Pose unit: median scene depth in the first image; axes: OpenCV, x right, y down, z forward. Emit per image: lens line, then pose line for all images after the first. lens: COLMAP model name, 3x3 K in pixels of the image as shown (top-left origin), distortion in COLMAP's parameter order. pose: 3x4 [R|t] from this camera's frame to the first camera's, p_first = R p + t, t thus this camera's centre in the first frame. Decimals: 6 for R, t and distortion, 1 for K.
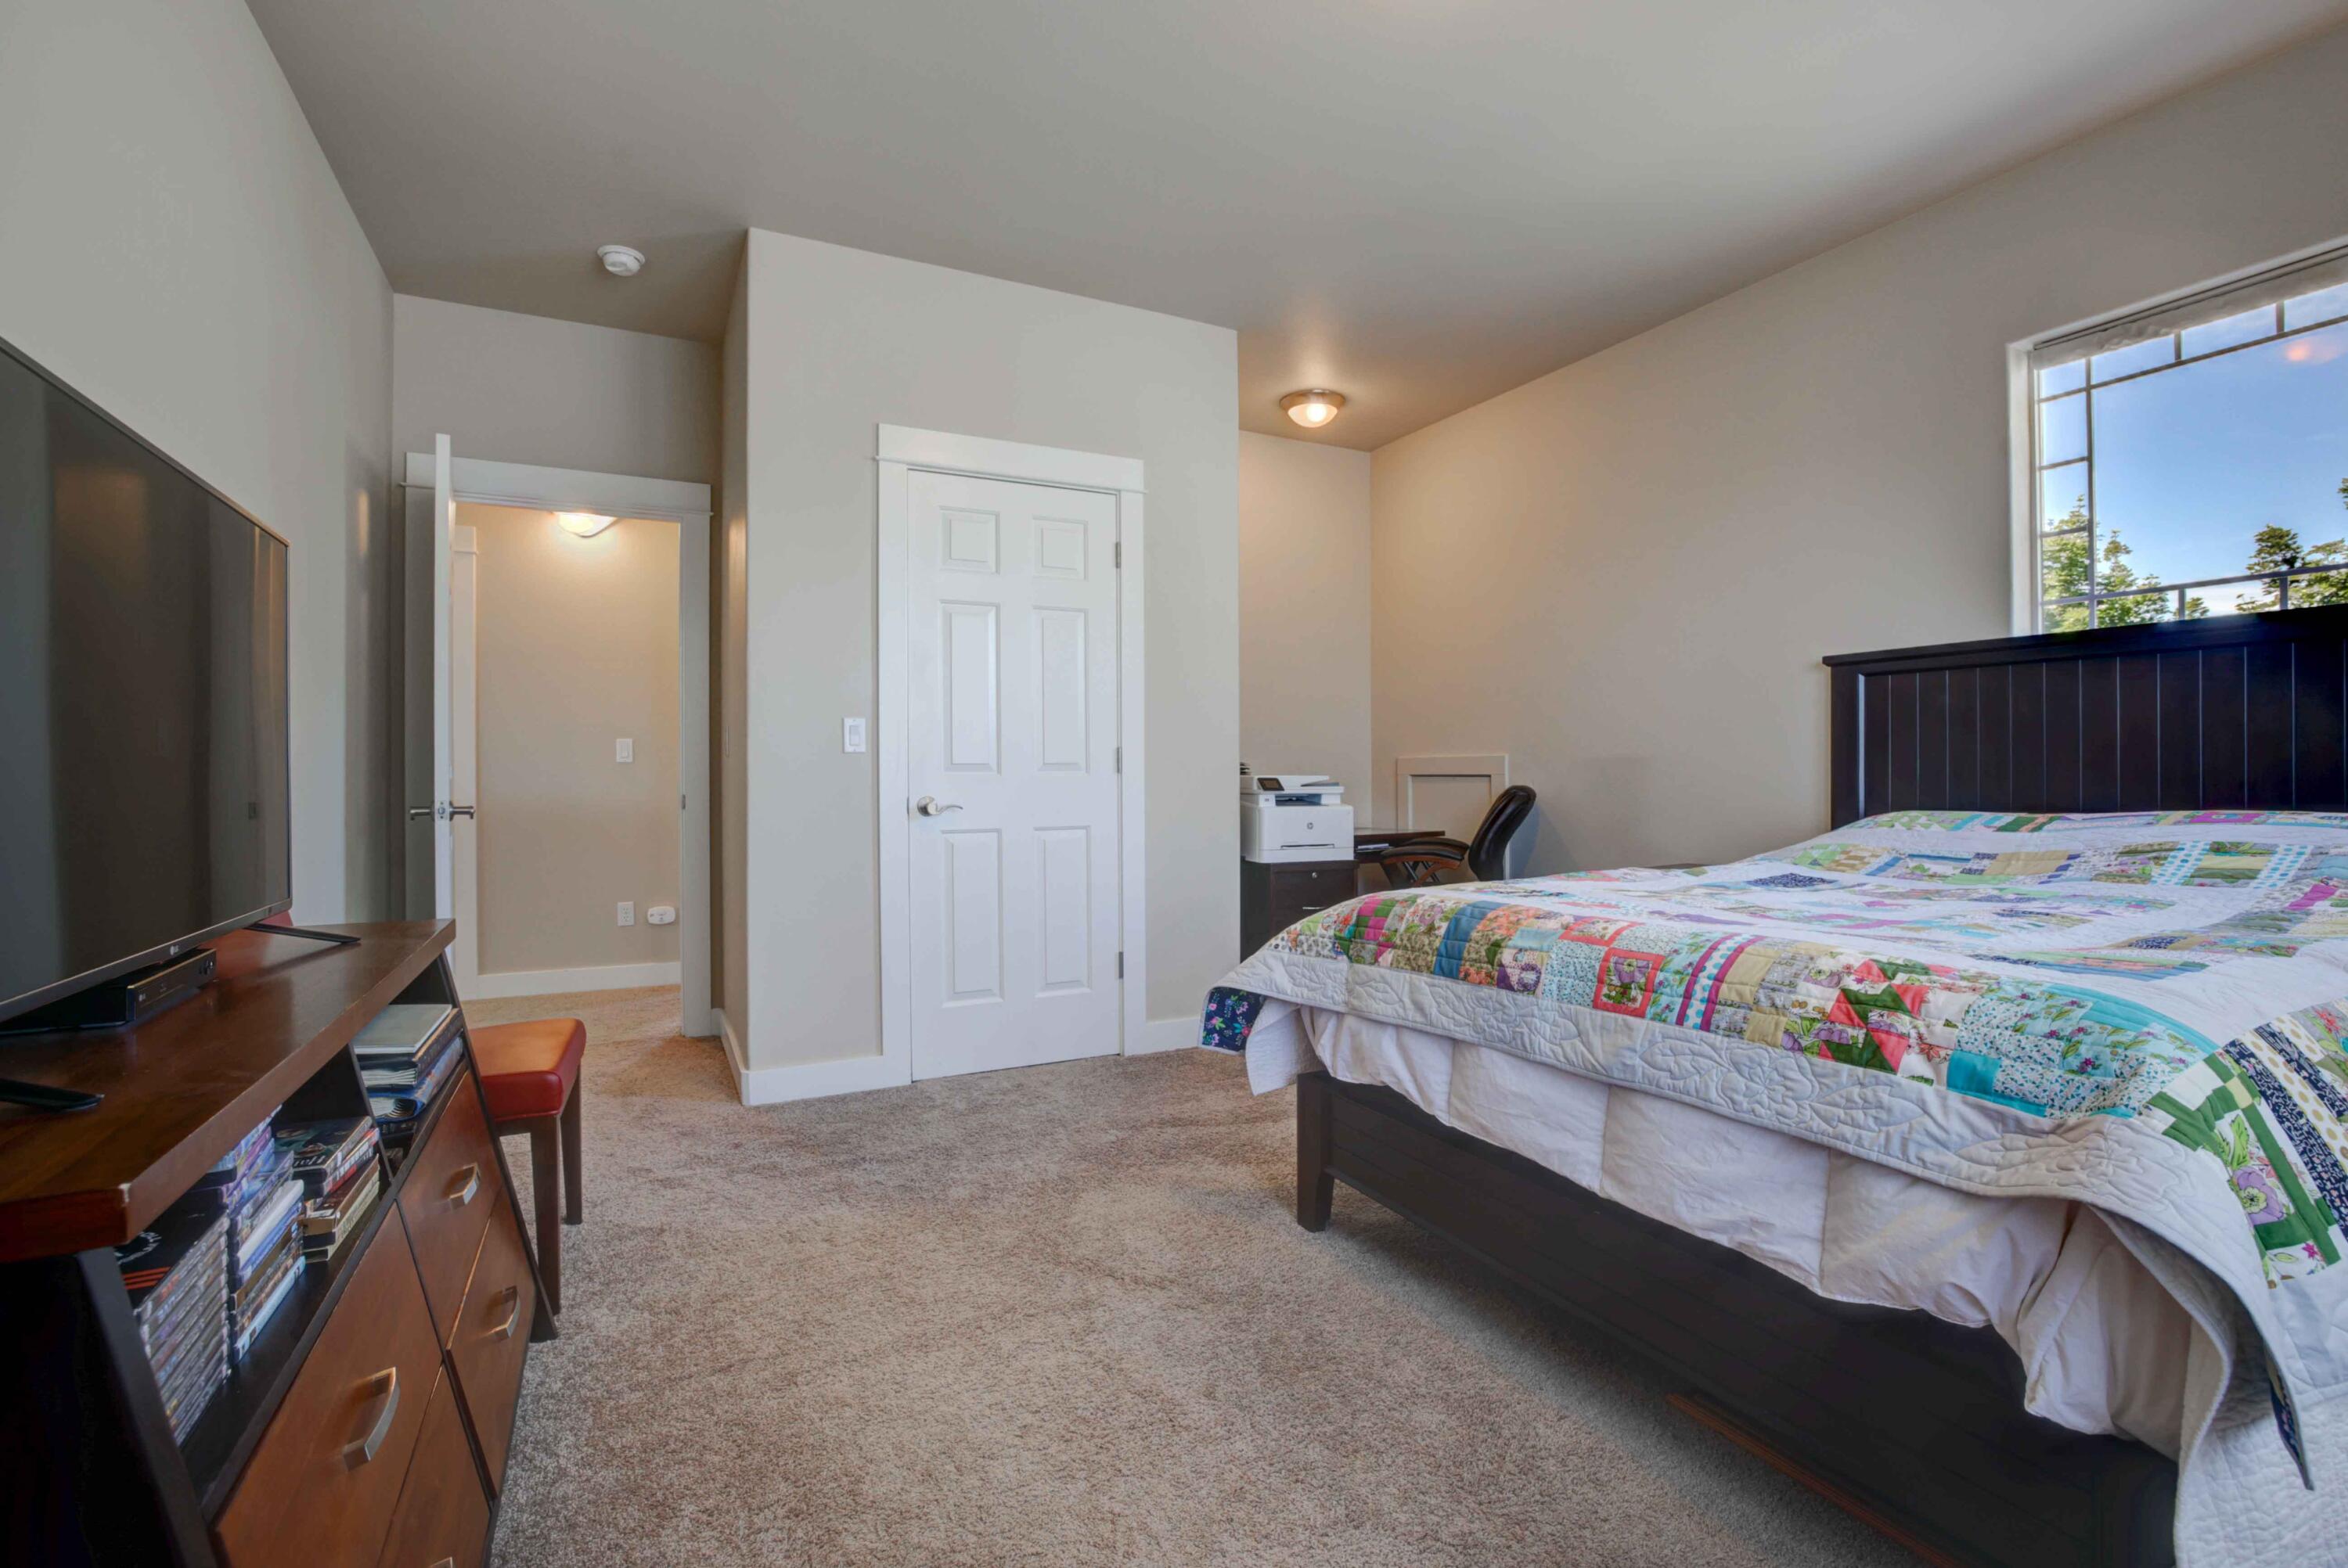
lens RADIAL K [[1031.9, 0, 1171.7], [0, 1031.9, 776.2], [0, 0, 1]] dist [-0.033904, 0.009338]
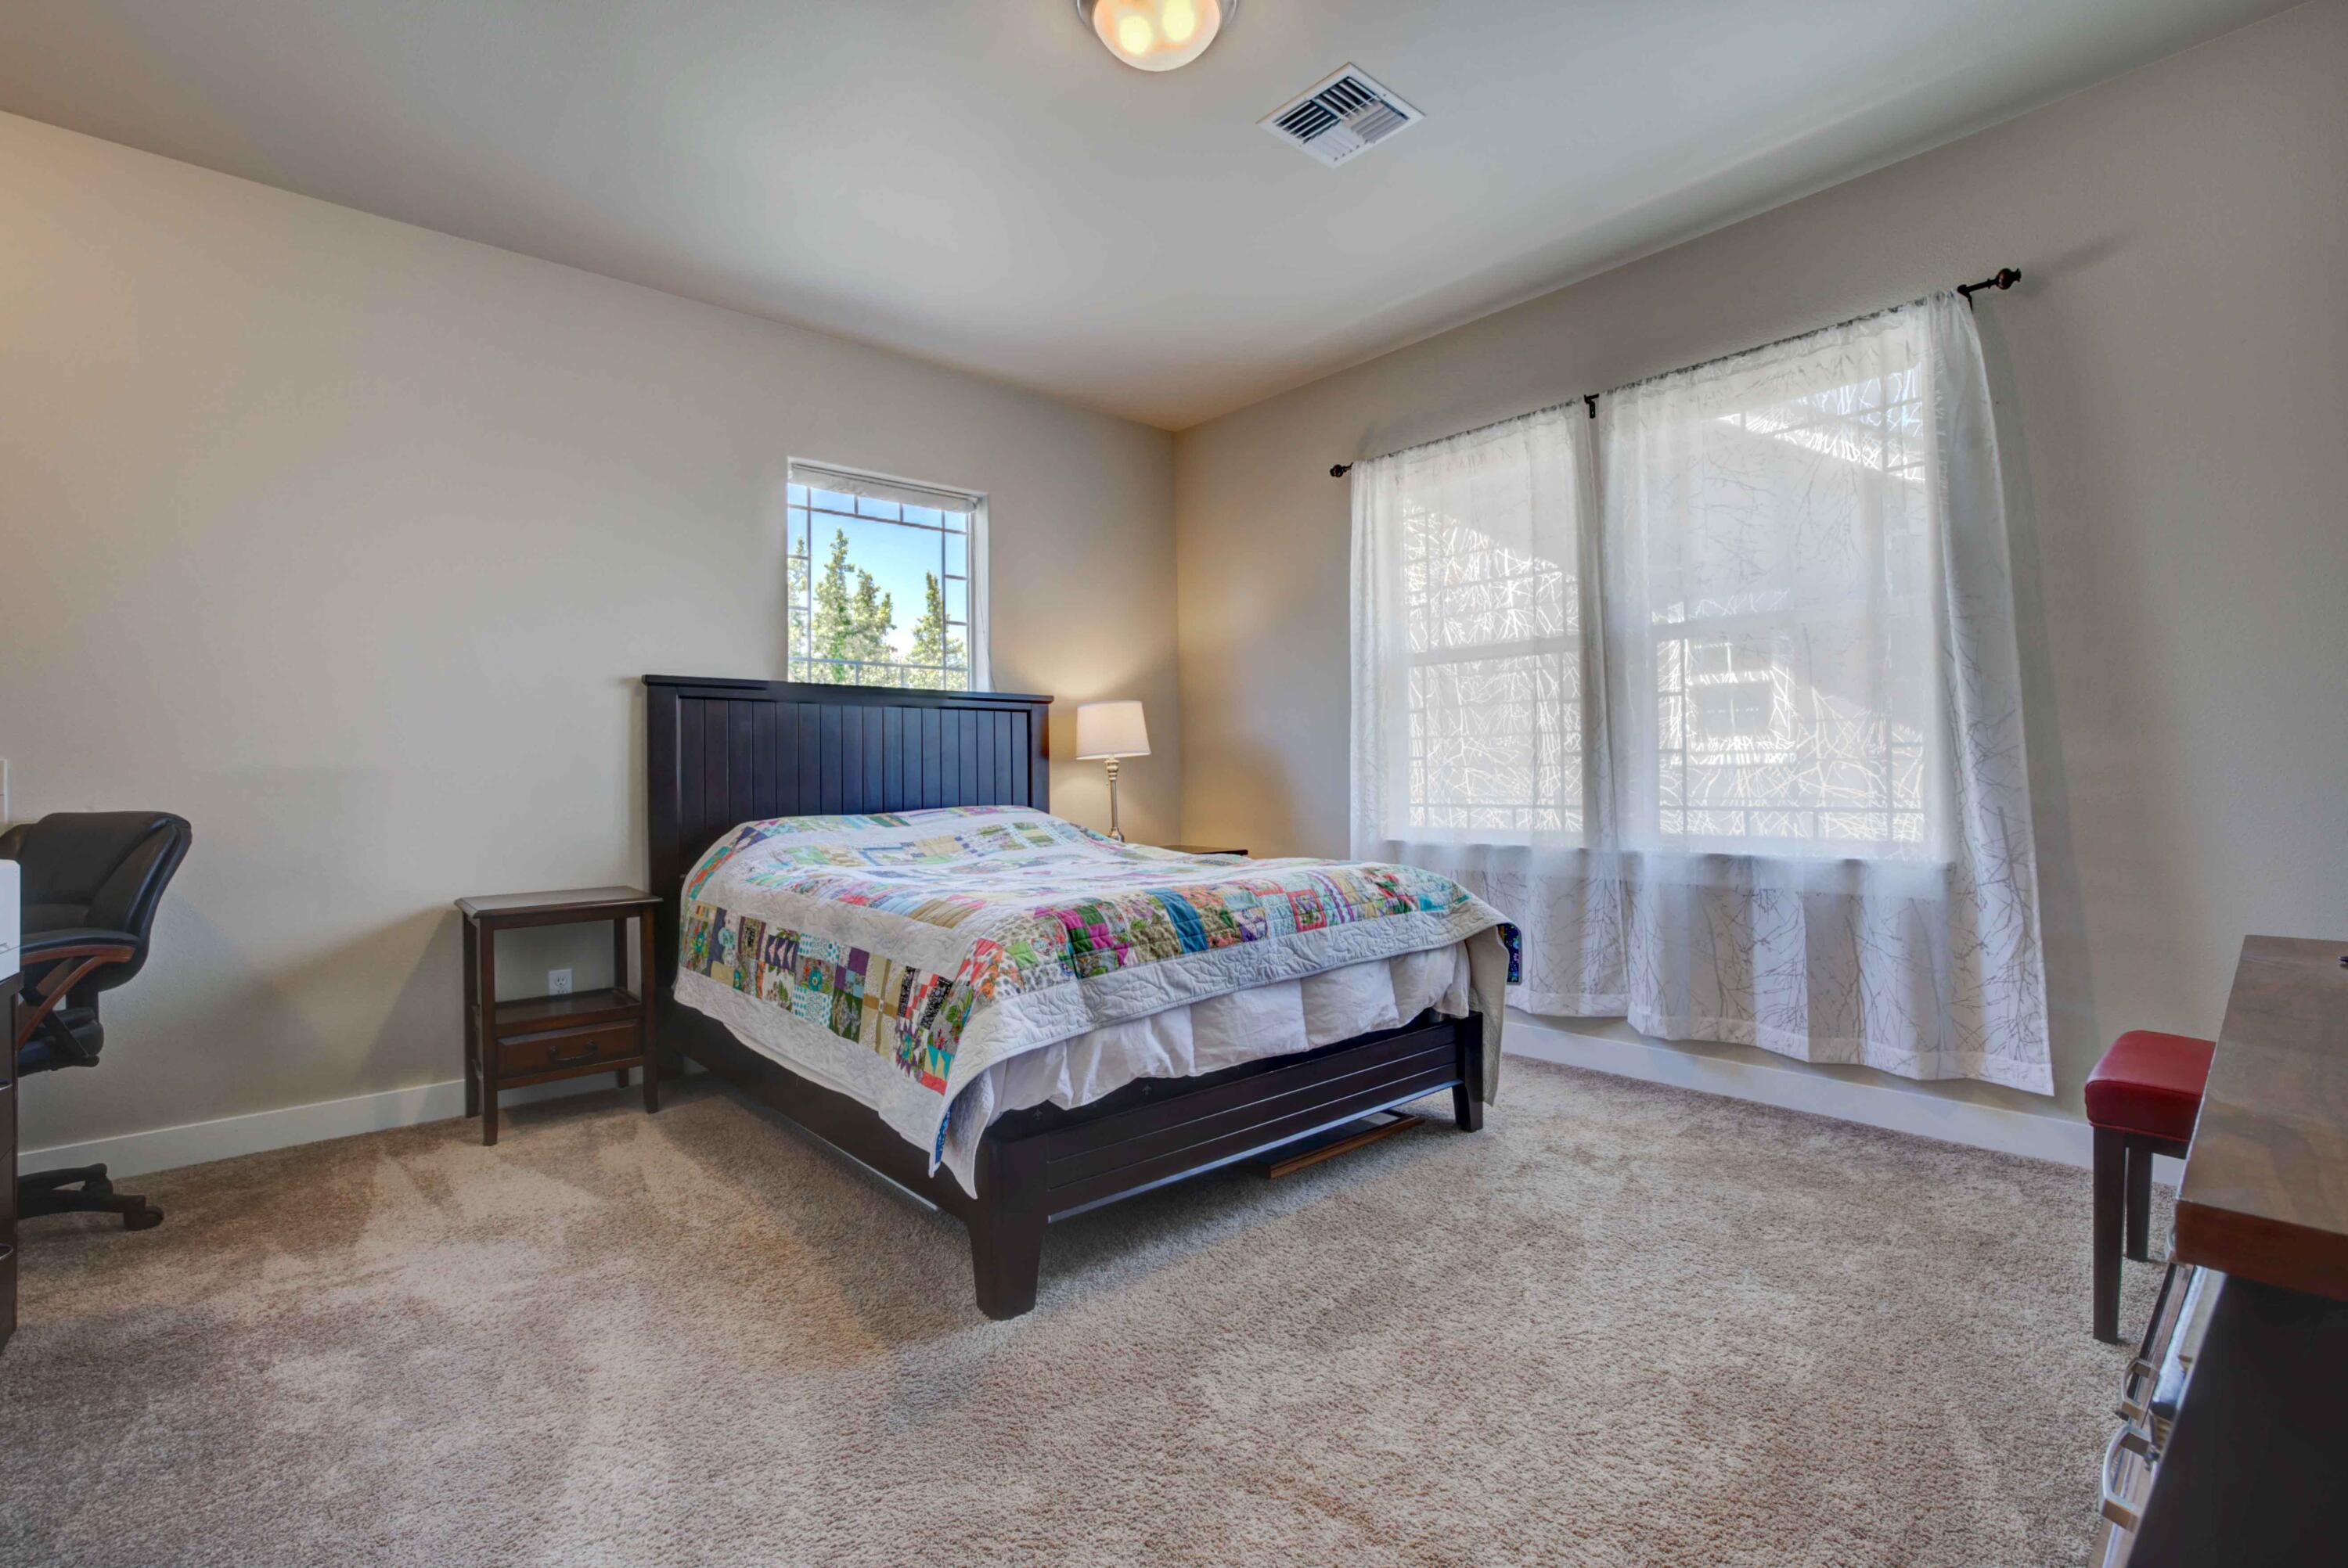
lens RADIAL K [[1076.5, 0, 1172.8], [0, 1076.5, 782.4], [0, 0, 1]] dist [-0.002565, -0.000033]
pose [[-0.247035, 0.007263, 0.968979, -0.999337], [0.014681, 0.999885, -0.003752, 0.003897], [-0.968895, 0.013298, -0.247113, 1.417666]]
